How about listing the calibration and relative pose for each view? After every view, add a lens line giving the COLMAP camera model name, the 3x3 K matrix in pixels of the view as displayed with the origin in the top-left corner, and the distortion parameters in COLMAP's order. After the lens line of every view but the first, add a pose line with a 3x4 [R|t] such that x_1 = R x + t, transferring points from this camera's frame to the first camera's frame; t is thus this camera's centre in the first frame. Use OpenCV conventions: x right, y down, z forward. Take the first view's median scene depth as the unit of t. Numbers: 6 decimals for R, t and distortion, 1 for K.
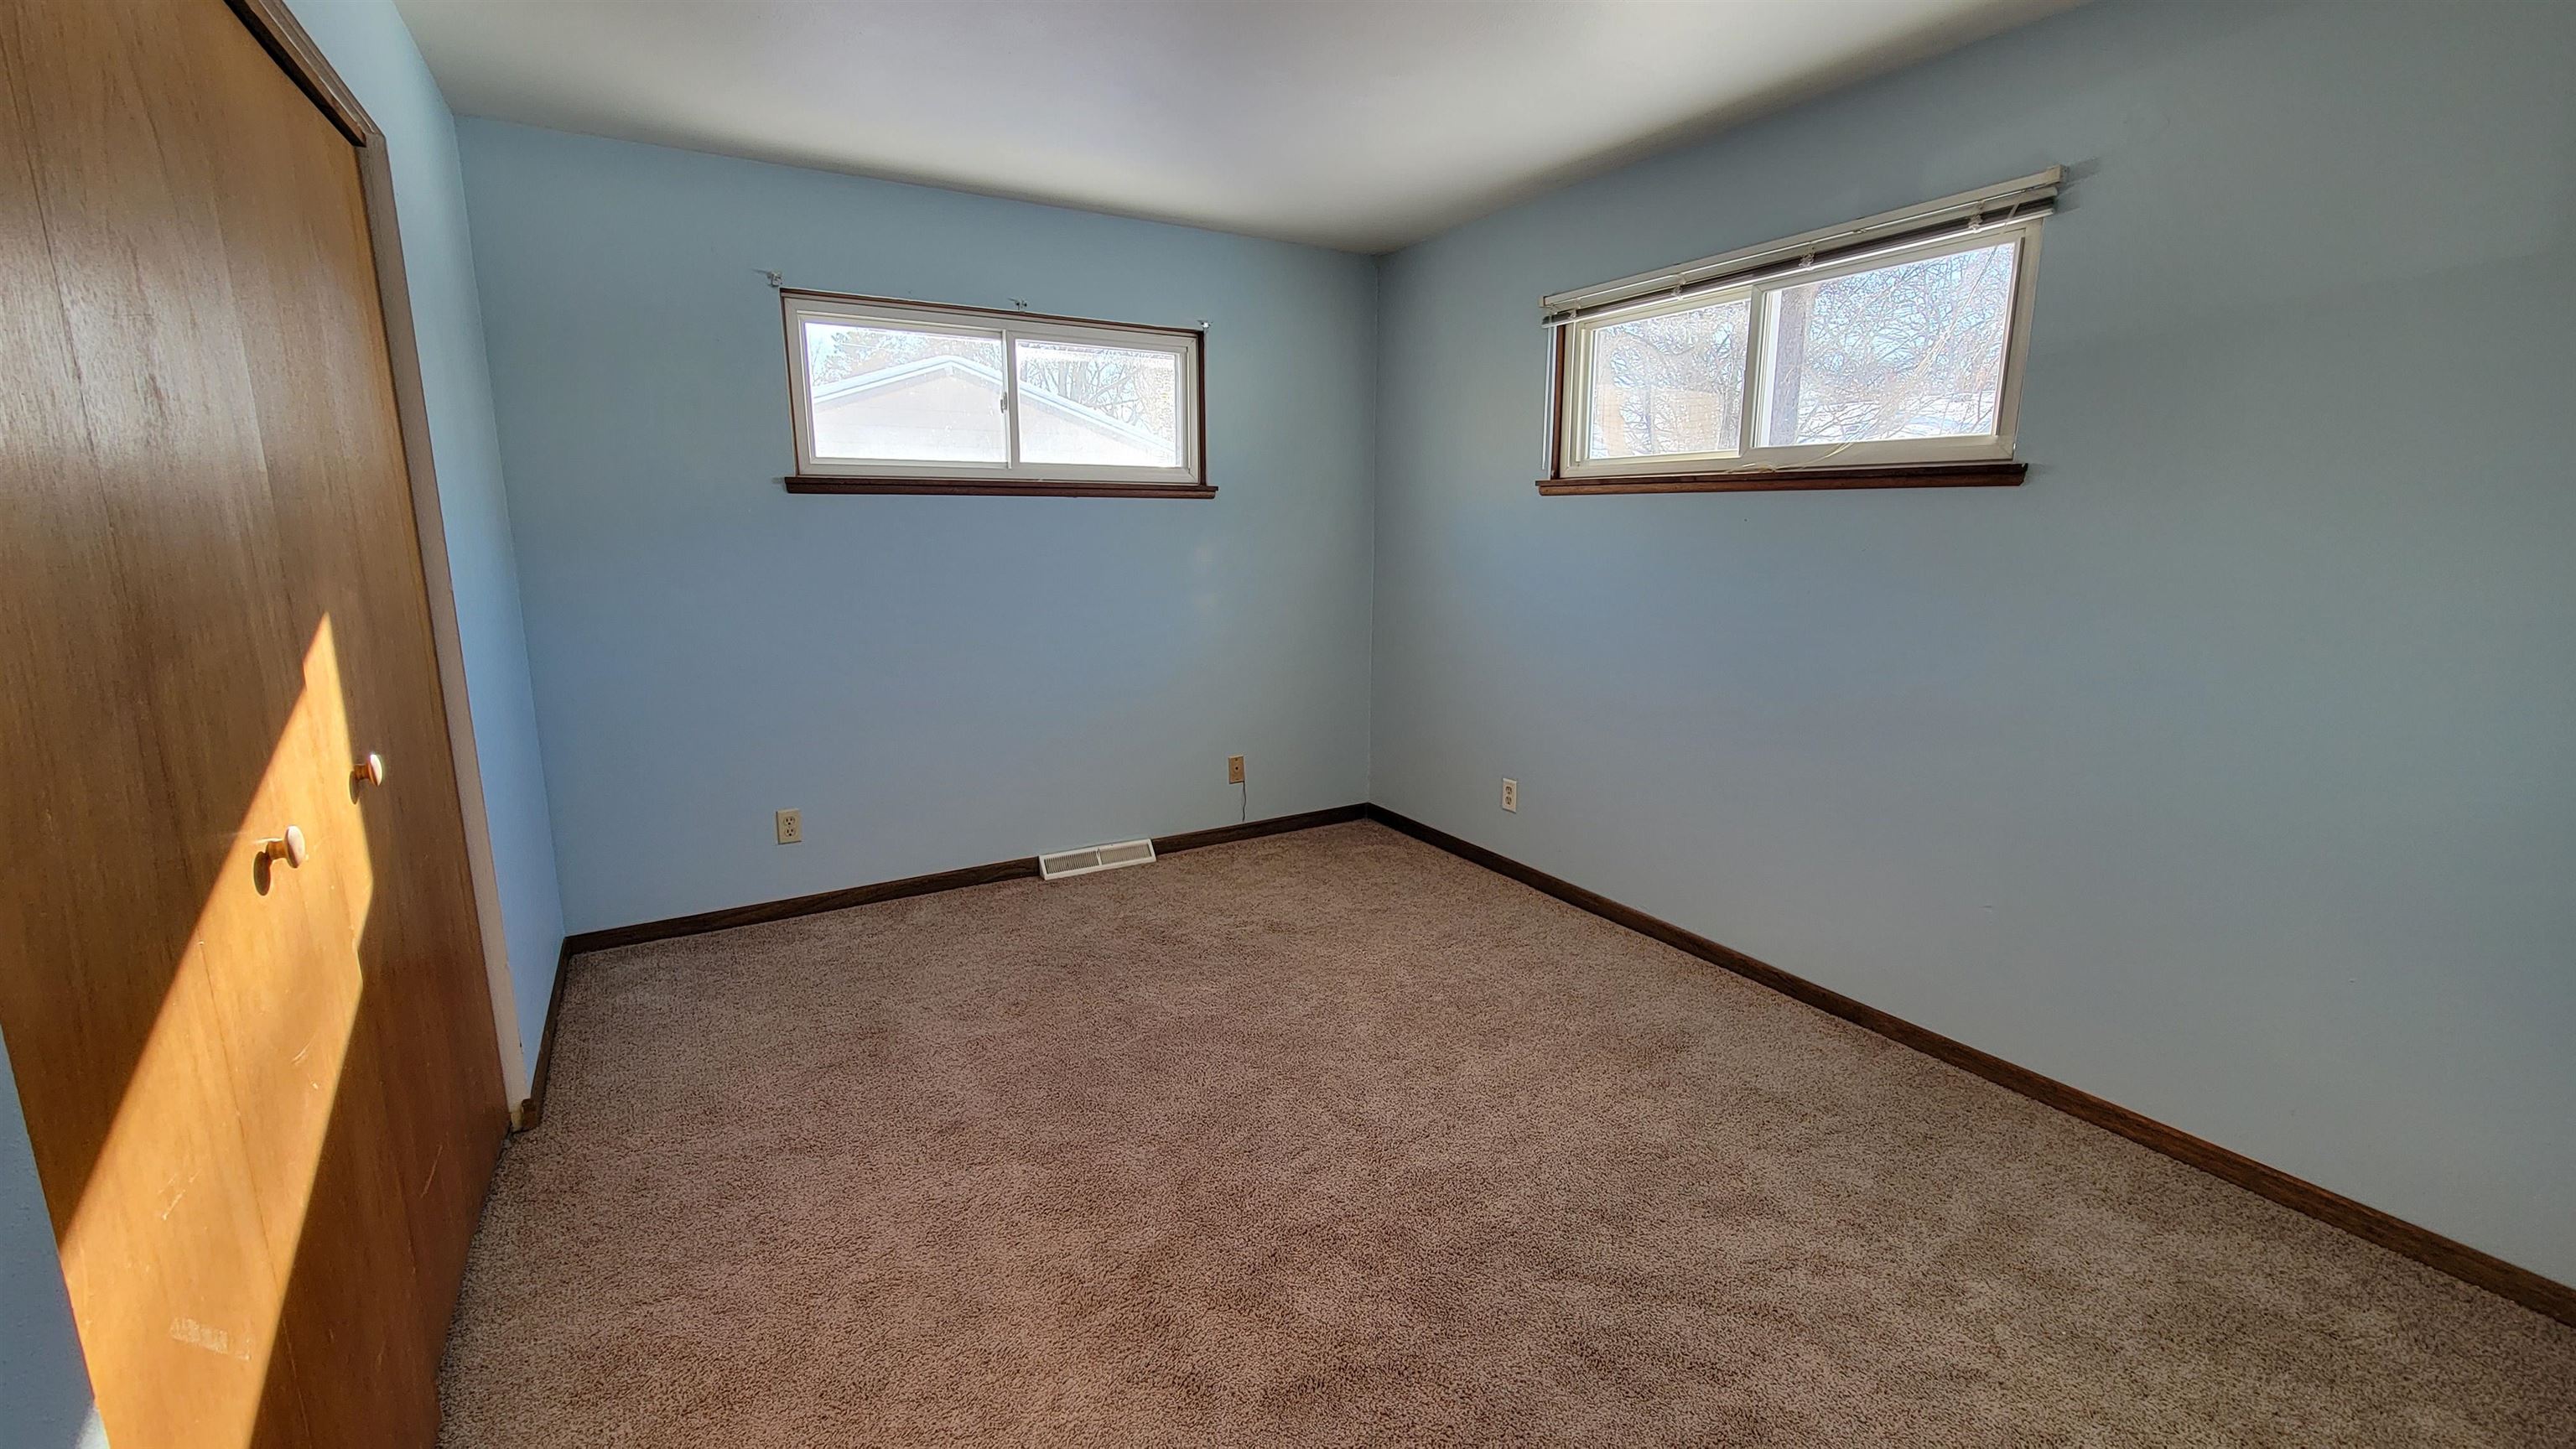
lens RADIAL K [[1042.6, 0, 1288.0], [0, 1042.6, 724.5], [0, 0, 1]] dist [-0.001086, -0.000063]
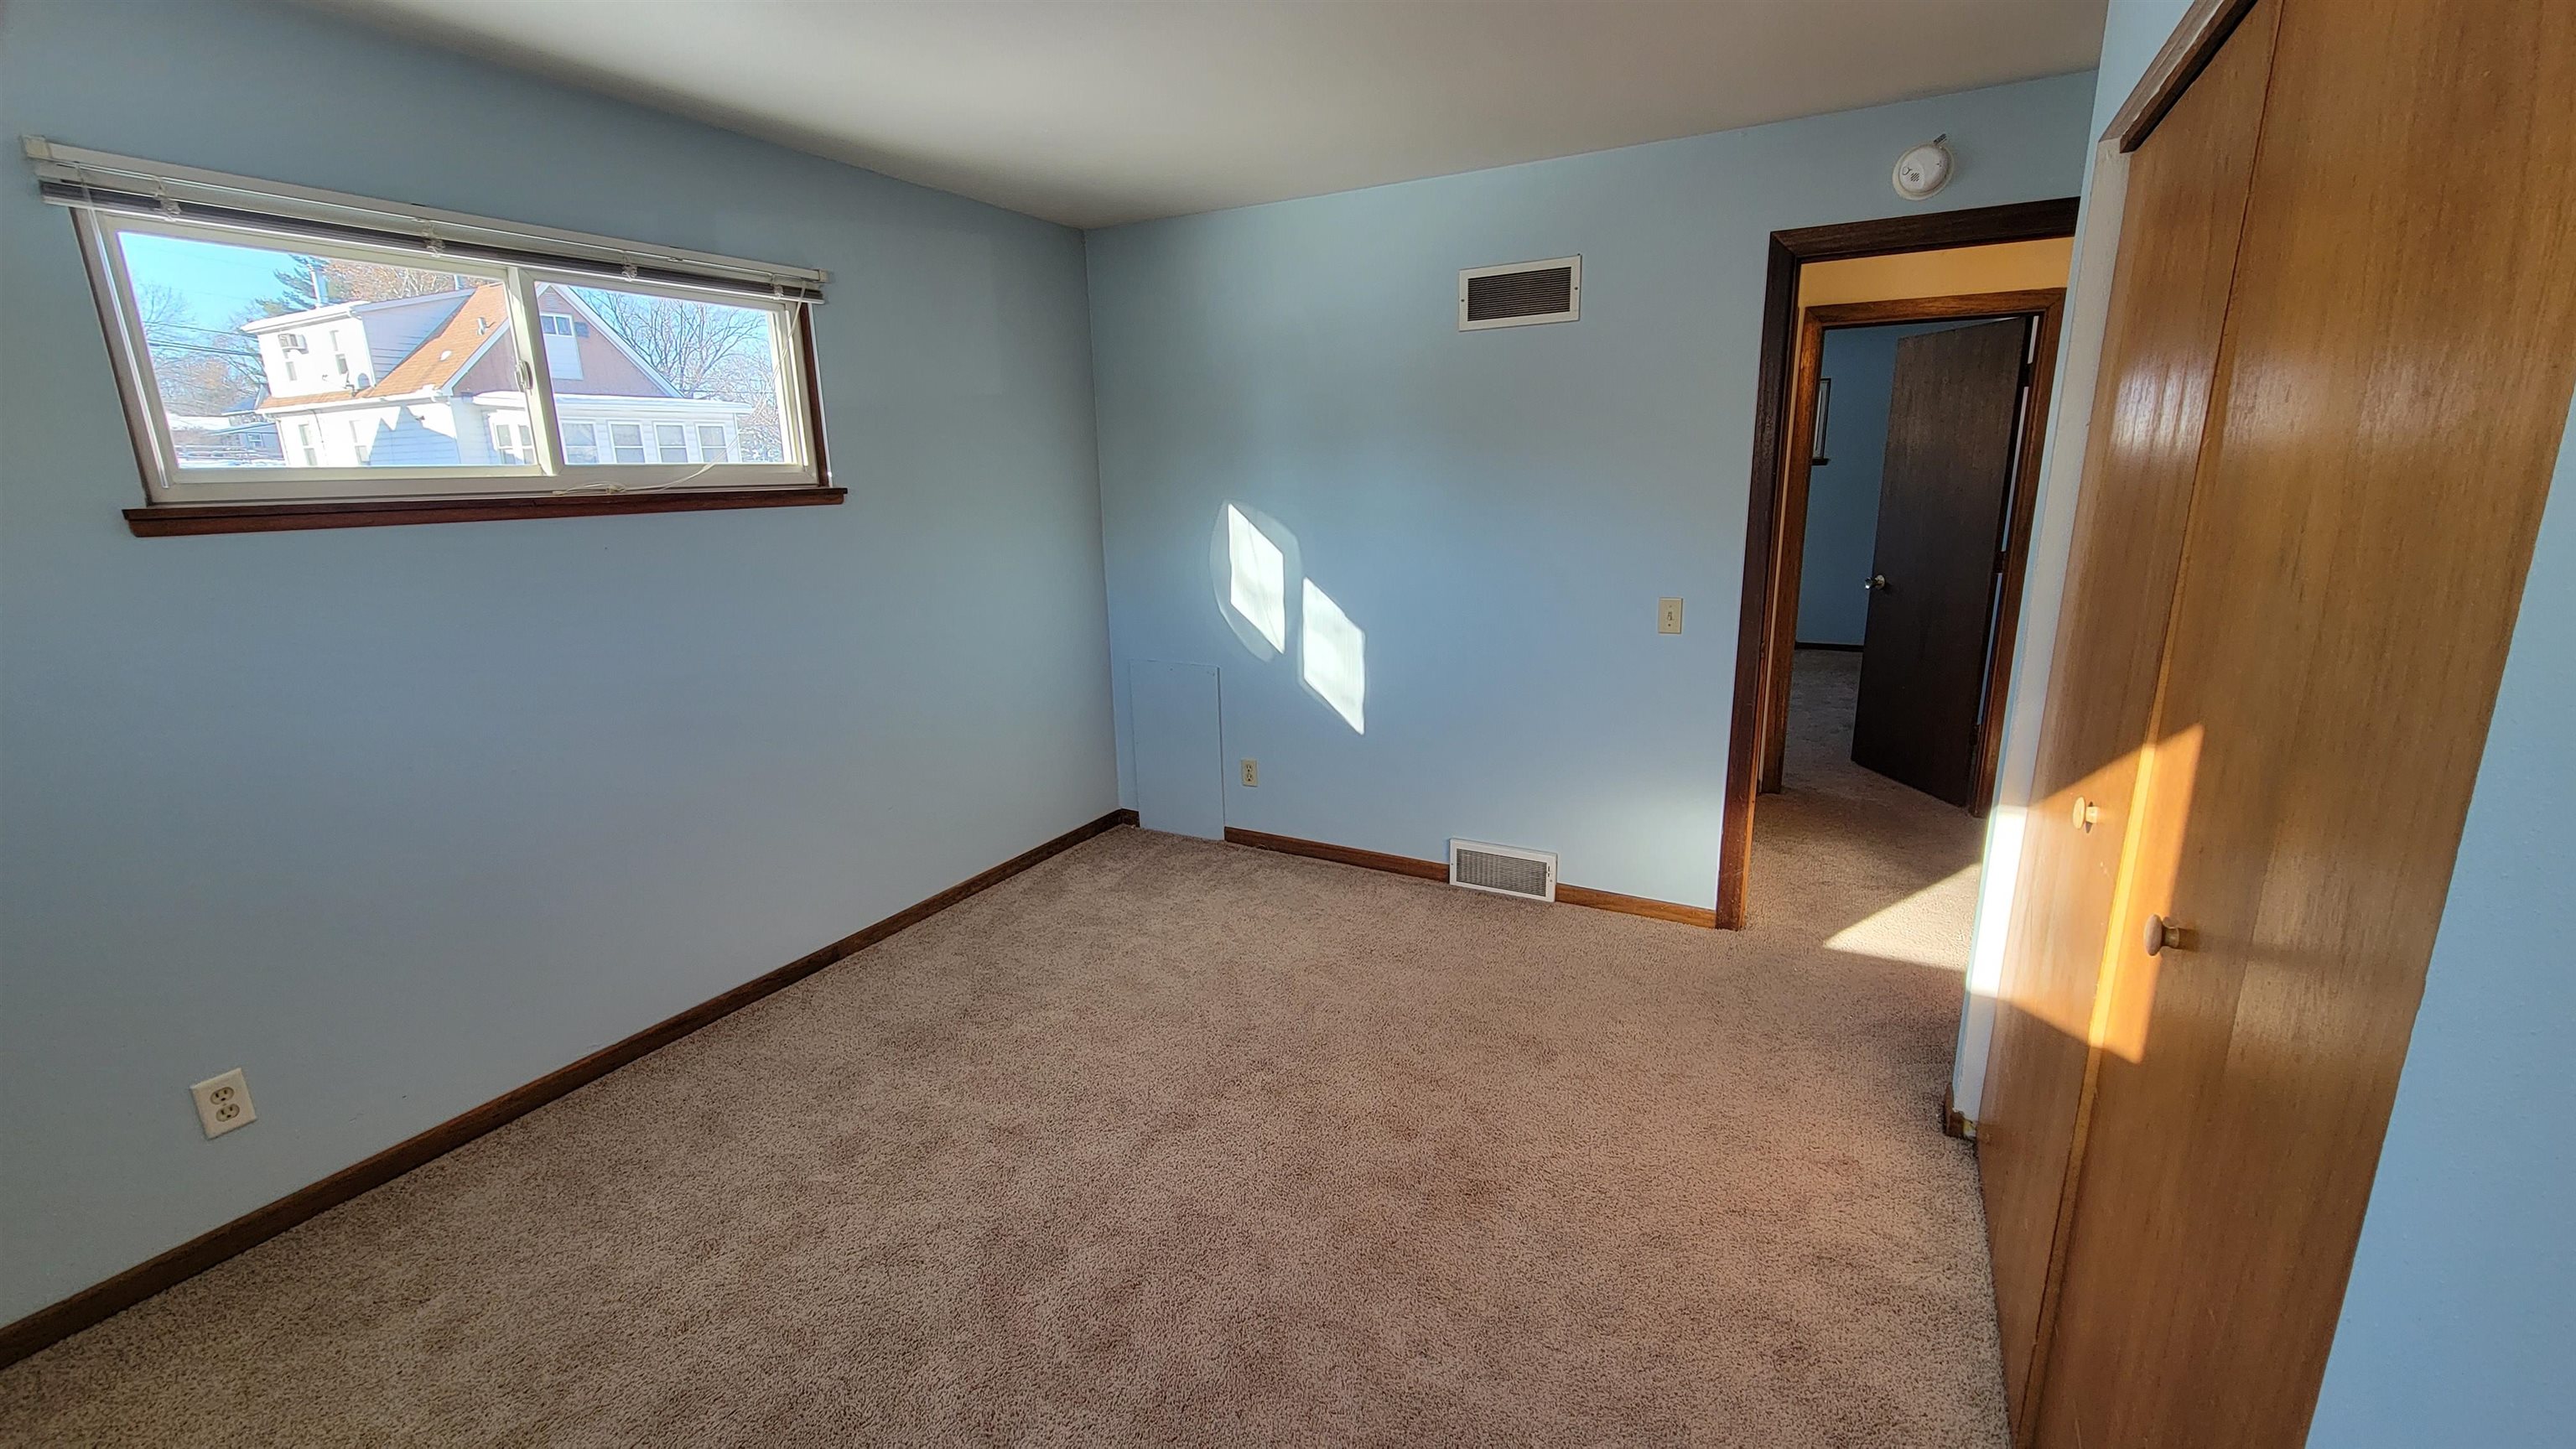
lens RADIAL K [[1042.6, 0, 1288.0], [0, 1042.6, 724.5], [0, 0, 1]] dist [-0.001086, -0.000063]
pose [[-0.504468, -0.195822, 0.840931, -0.654363], [0.192957, 0.923742, 0.330859, -0.253268], [-0.841593, 0.329172, -0.428214, 1.001296]]
